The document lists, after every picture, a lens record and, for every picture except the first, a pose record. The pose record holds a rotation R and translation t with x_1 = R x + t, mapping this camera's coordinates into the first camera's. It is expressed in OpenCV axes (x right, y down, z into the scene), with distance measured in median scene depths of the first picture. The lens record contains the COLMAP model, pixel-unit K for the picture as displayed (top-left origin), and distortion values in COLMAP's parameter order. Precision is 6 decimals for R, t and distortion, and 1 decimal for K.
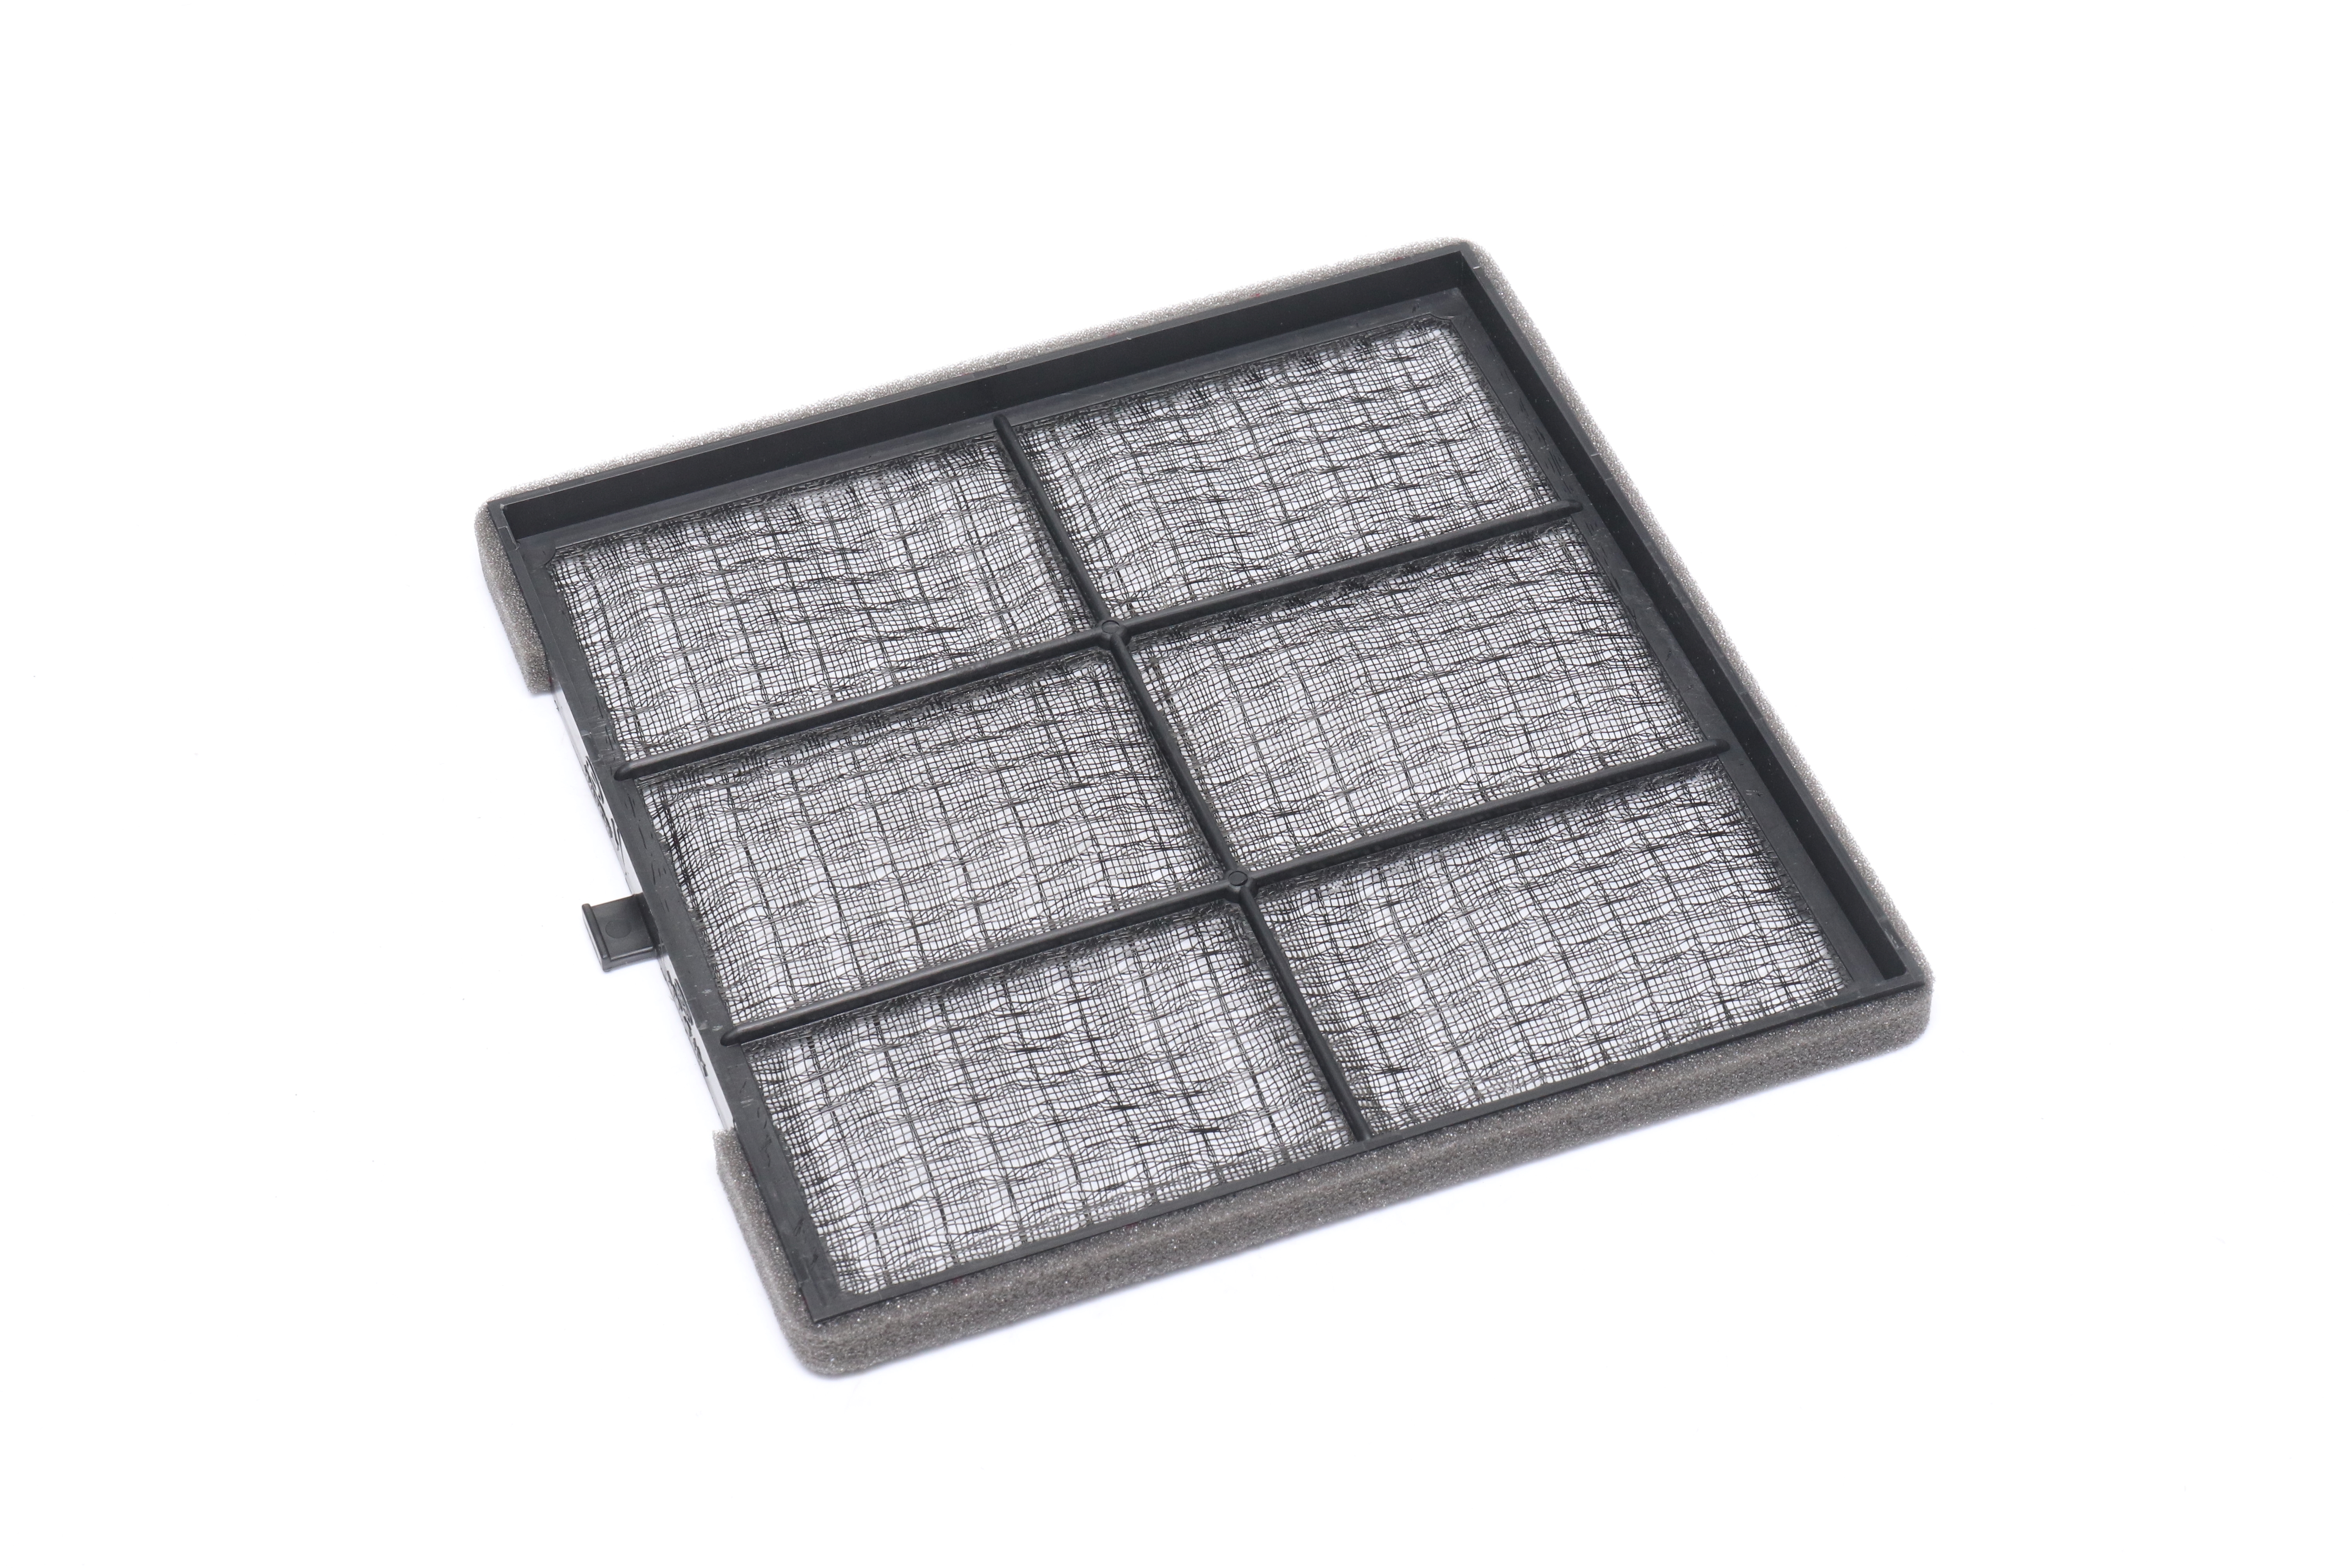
lens RADIAL K [[4777.9, 0, 1176.0], [0, 4777.9, 784.0], [0, 0, 1]] dist [-0.004499, -0.055495]
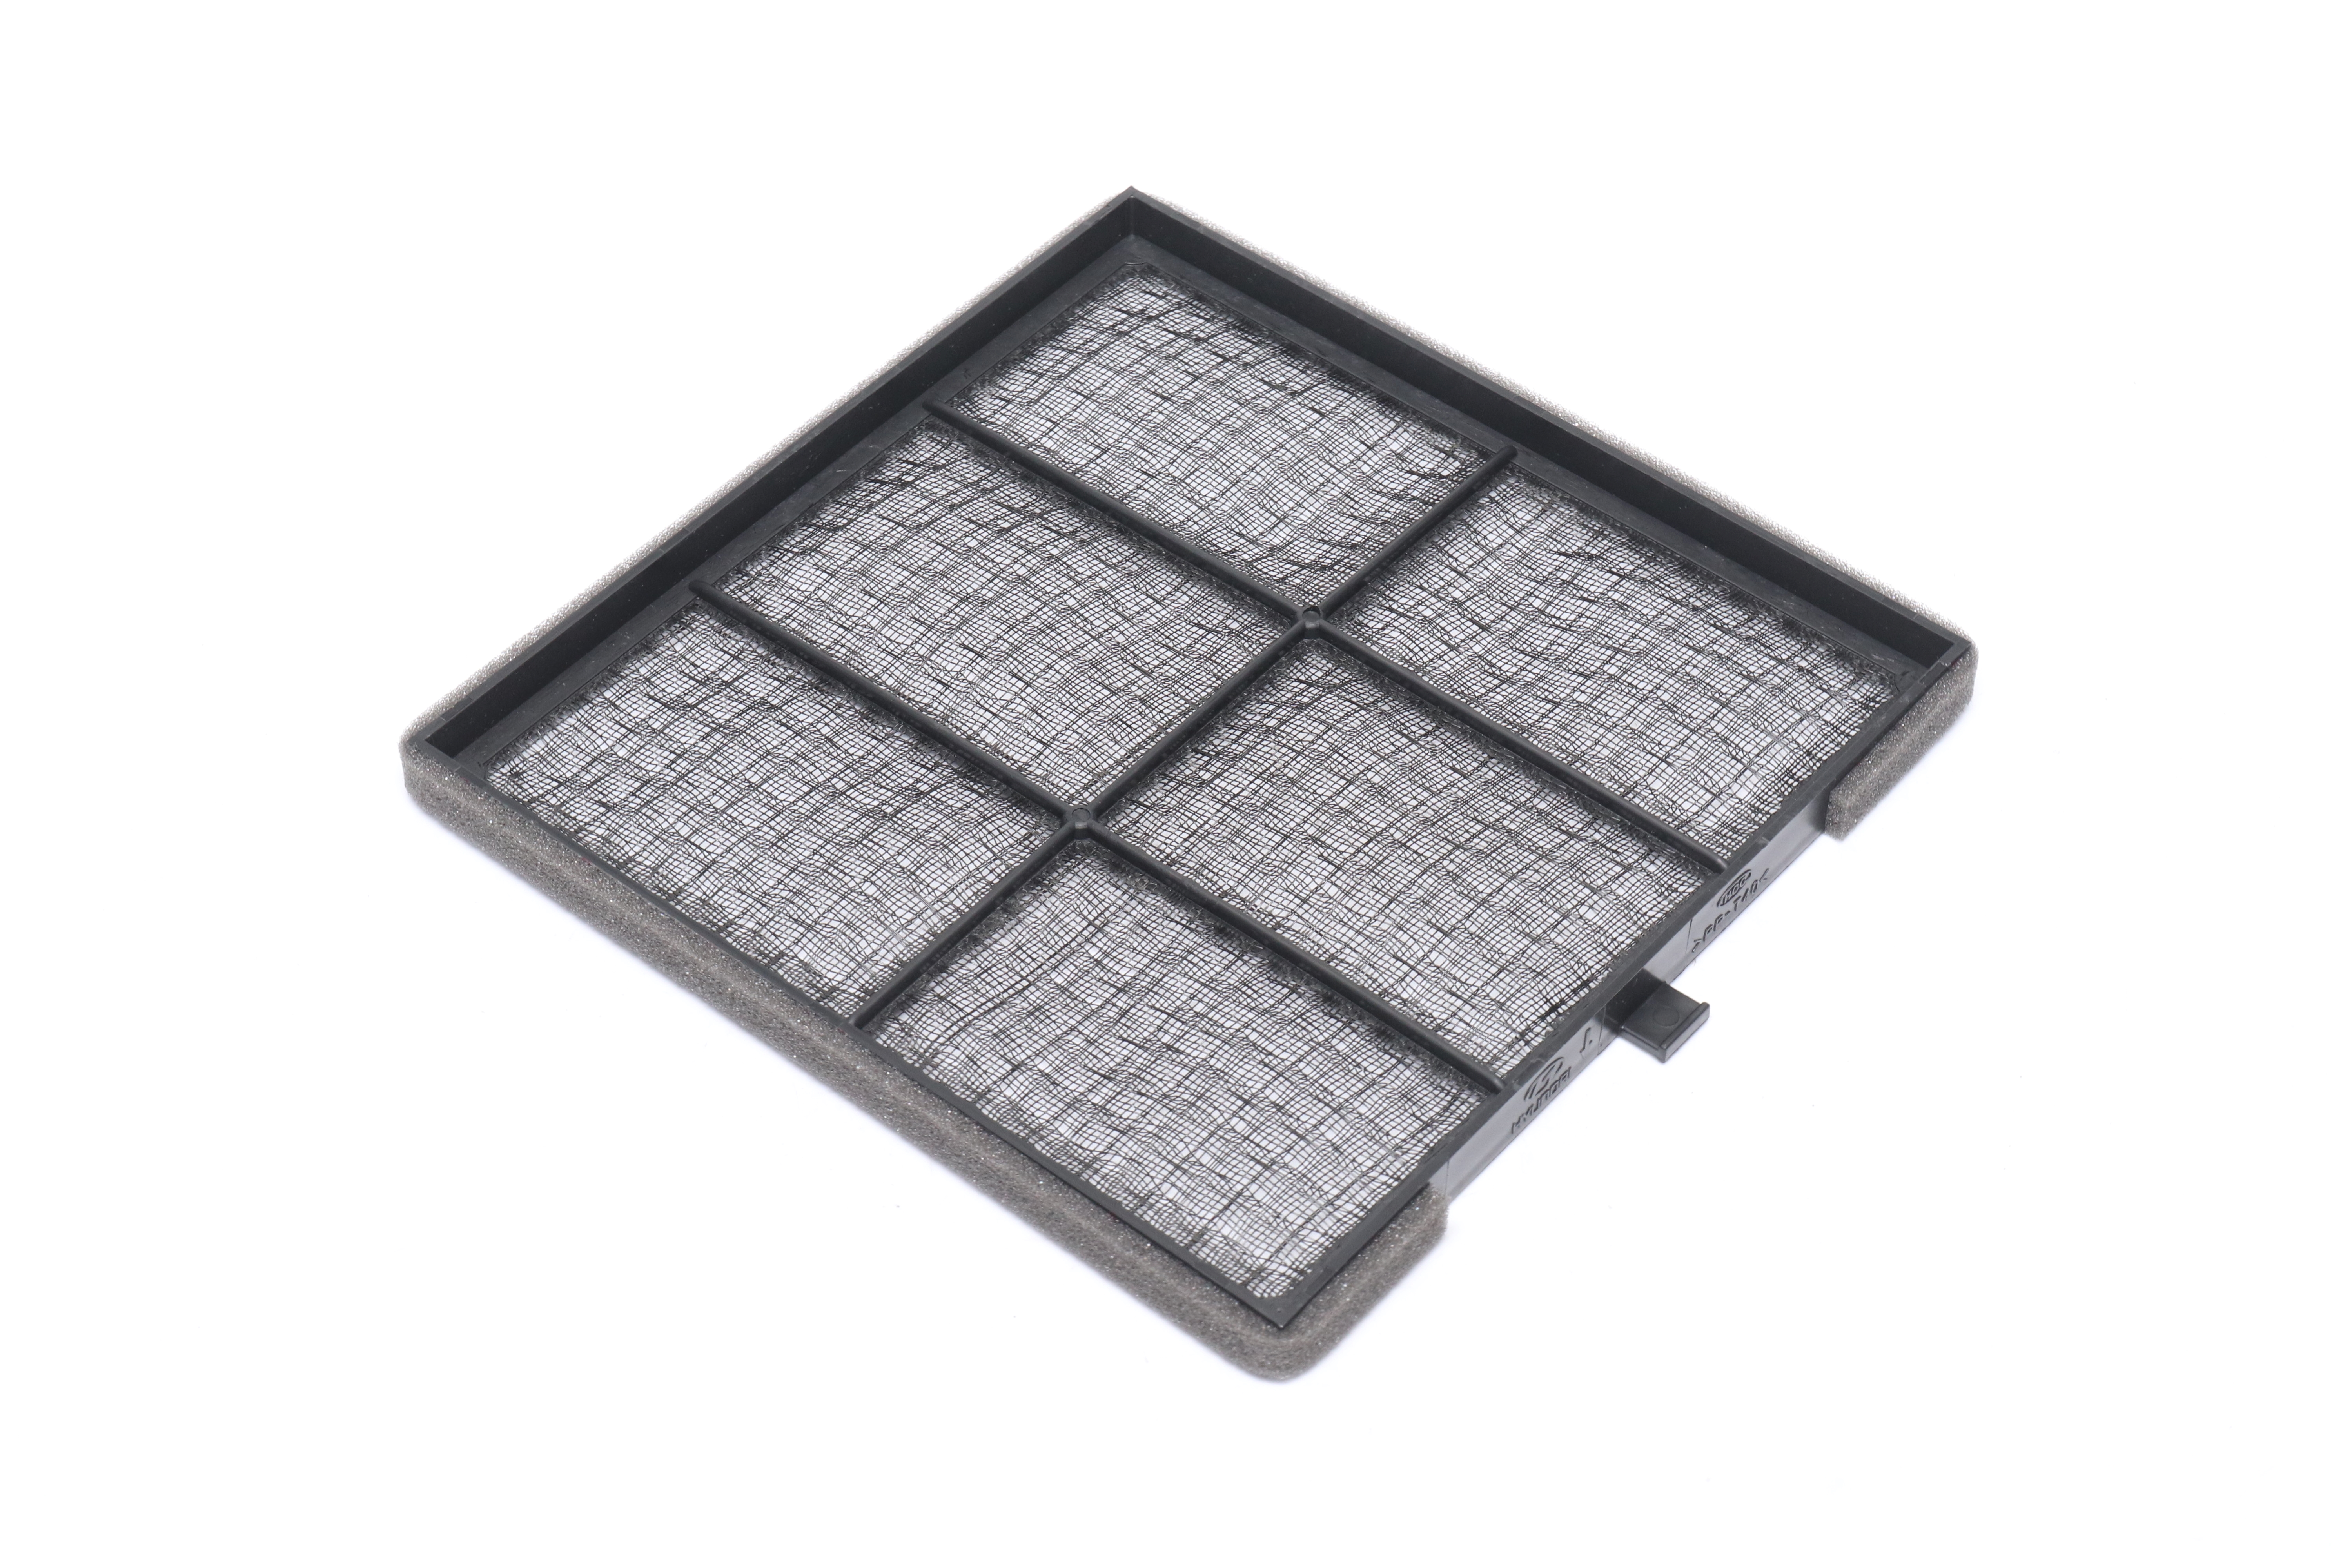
lens RADIAL K [[4777.9, 0, 1176.0], [0, 4777.9, 784.0], [0, 0, 1]] dist [-0.004499, -0.055495]
pose [[-0.487009, -0.636028, 0.598574, -0.612928], [0.661495, 0.178902, 0.728299, -0.743305], [-0.570304, 0.750642, 0.333602, 0.684942]]
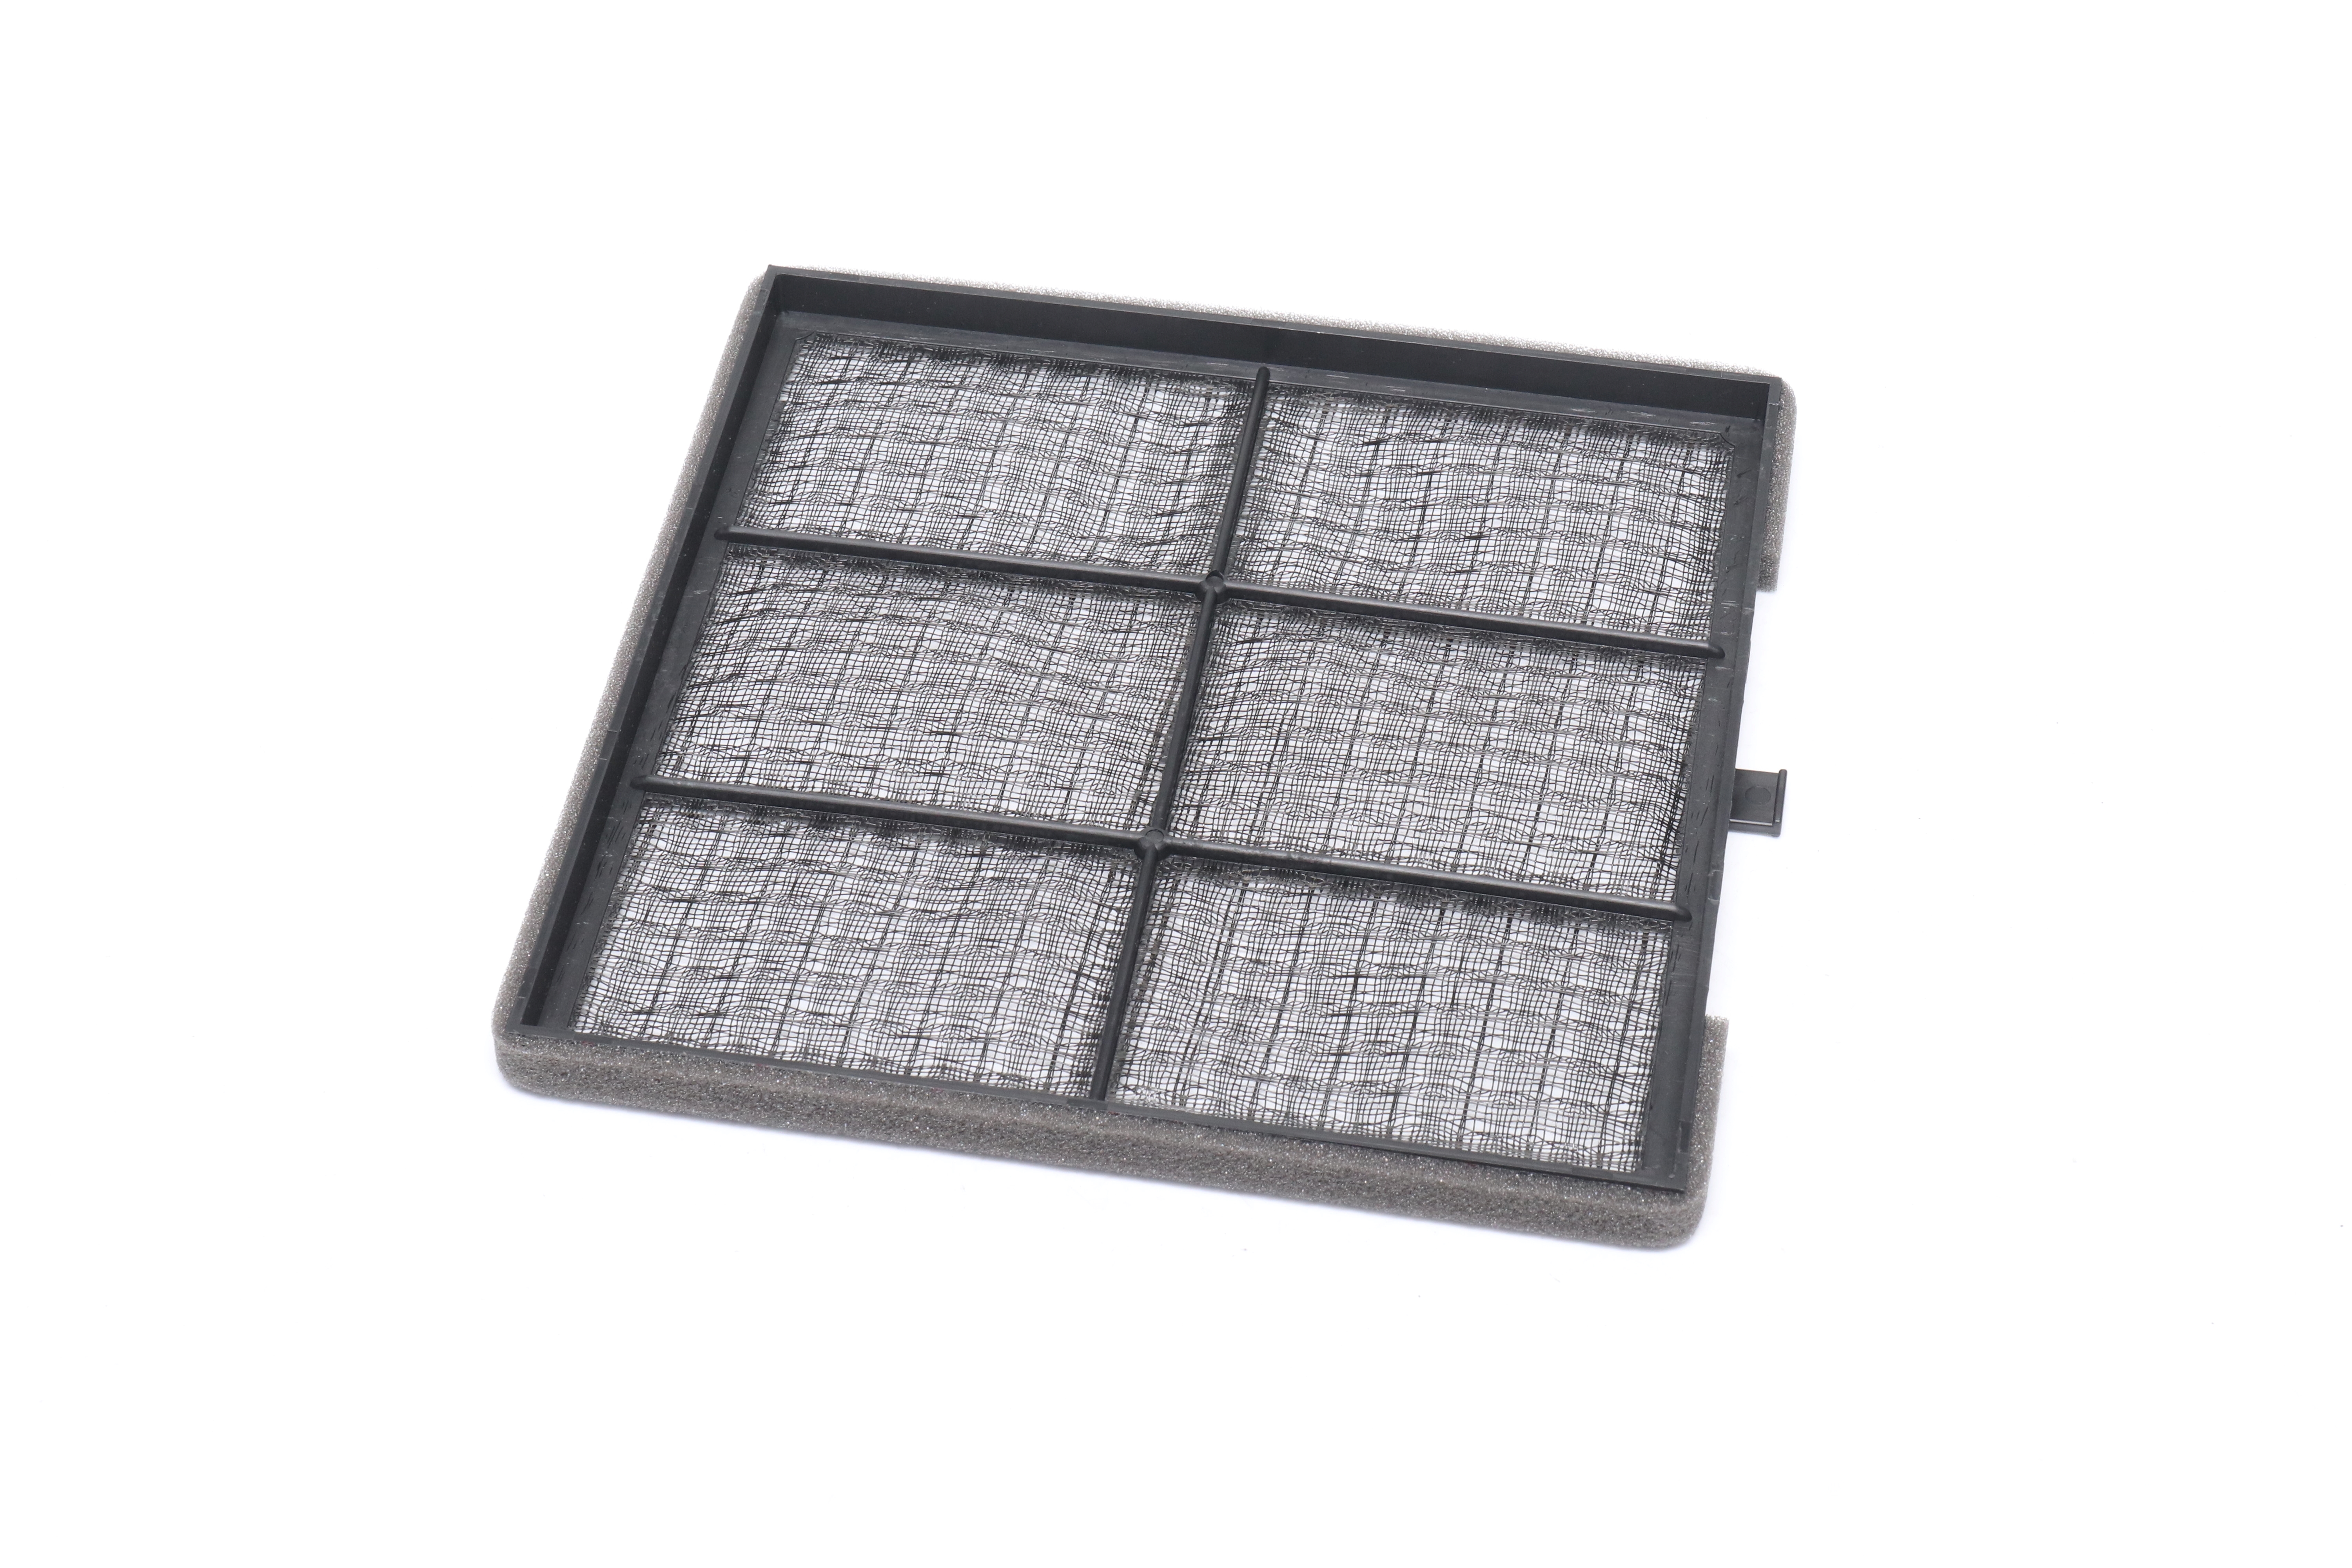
lens RADIAL K [[4777.9, 0, 1176.0], [0, 4777.9, 784.0], [0, 0, 1]] dist [-0.004499, -0.055495]
pose [[-0.860713, -0.367366, 0.352441, -0.361912], [0.389795, -0.030252, 0.920405, -0.940290], [-0.327463, 0.929584, 0.169236, 0.853034]]
